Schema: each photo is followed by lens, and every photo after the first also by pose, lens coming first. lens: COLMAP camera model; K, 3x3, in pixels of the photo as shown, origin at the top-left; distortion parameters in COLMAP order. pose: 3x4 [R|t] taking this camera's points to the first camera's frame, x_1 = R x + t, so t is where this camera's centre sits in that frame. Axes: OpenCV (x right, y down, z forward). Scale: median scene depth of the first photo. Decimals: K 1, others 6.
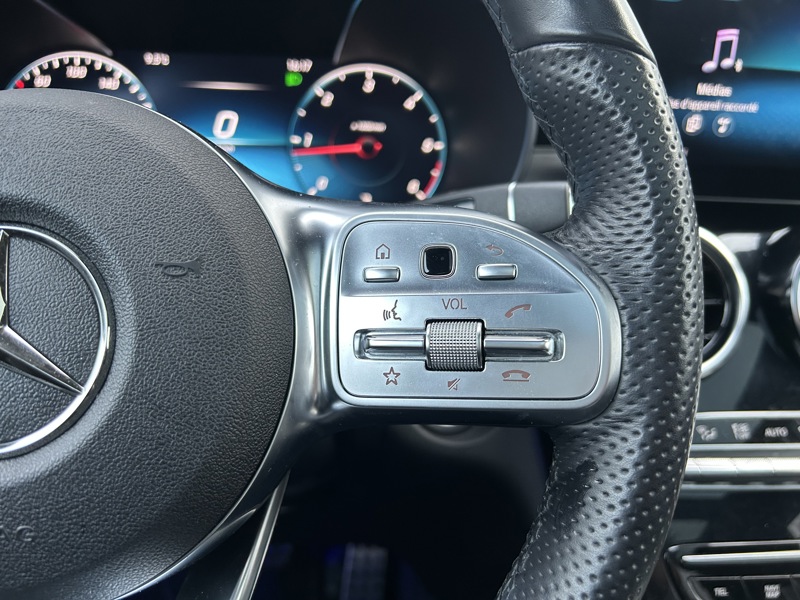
lens RADIAL K [[693.7, 0, 398.6], [0, 693.7, 301.5], [0, 0, 1]] dist [-0.004739, -0.005110]
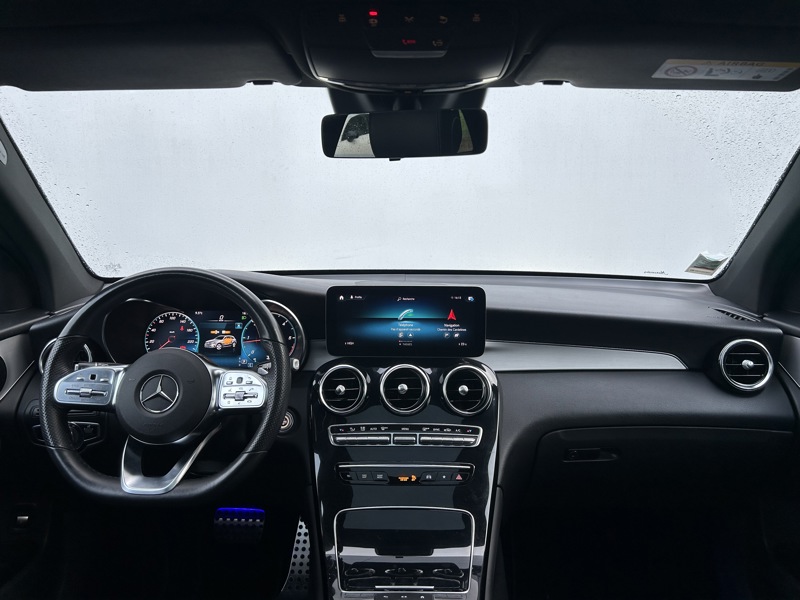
lens RADIAL K [[612.0, 0, 404.4], [0, 612.0, 304.6], [0, 0, 1]] dist [0.015535, 0.000000]
pose [[0.997425, -0.027362, -0.066289, 0.733780], [0.015786, 0.985450, -0.169232, 0.083628], [0.069955, 0.167750, 0.983344, -1.595560]]
